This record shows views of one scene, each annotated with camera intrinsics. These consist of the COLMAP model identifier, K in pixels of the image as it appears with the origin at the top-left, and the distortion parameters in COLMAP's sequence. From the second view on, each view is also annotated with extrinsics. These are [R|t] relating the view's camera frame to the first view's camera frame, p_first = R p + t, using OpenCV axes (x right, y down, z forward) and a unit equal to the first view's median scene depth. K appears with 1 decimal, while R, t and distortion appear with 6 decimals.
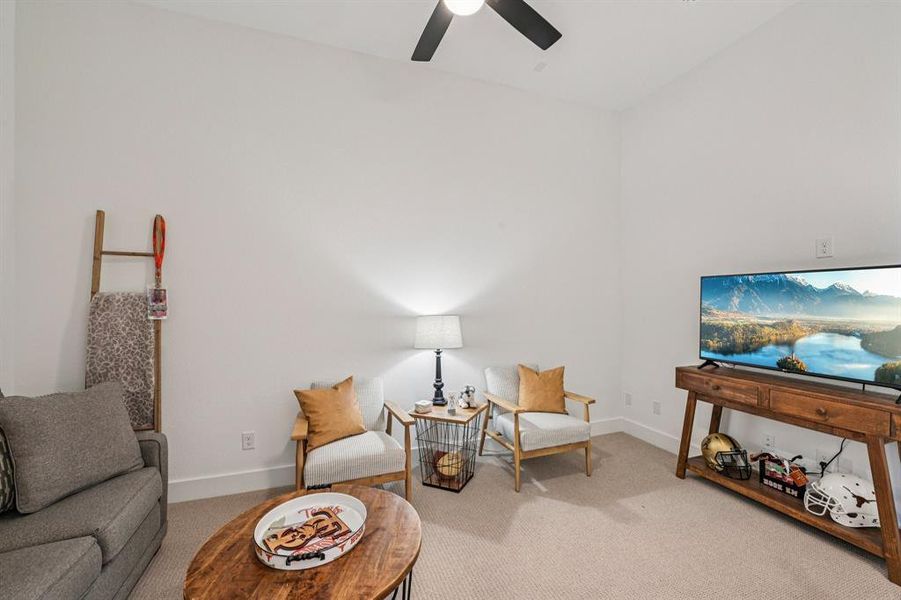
lens RADIAL K [[358.6, 0, 450.5], [0, 358.6, 300.0], [0, 0, 1]] dist [-0.003033, -0.000630]
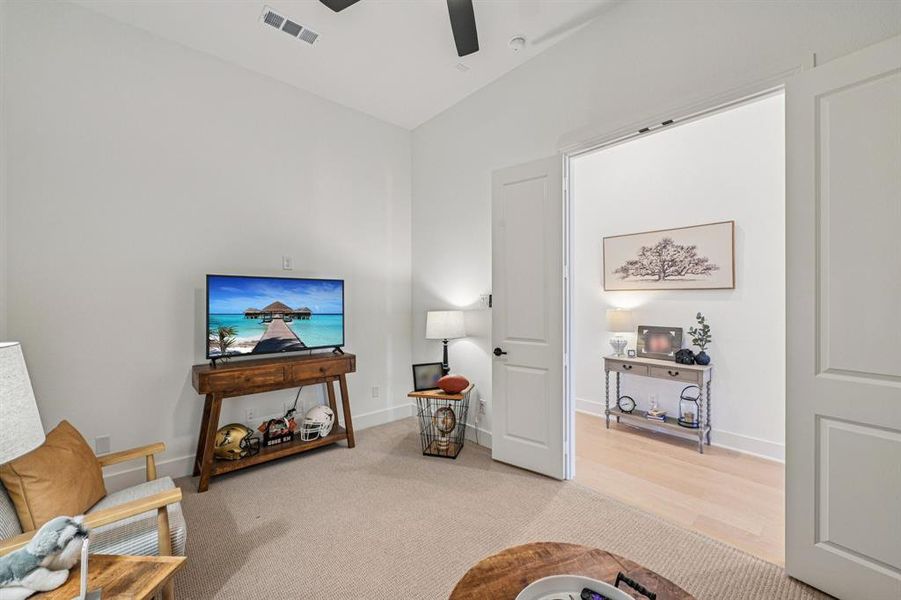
lens RADIAL K [[358.6, 0, 450.5], [0, 358.6, 300.0], [0, 0, 1]] dist [-0.003033, -0.000630]
pose [[-0.365629, -0.003488, 0.930754, -0.522797], [0.000904, 0.999991, 0.004103, 0.000907], [-0.930760, 0.002342, -0.365623, 0.870211]]
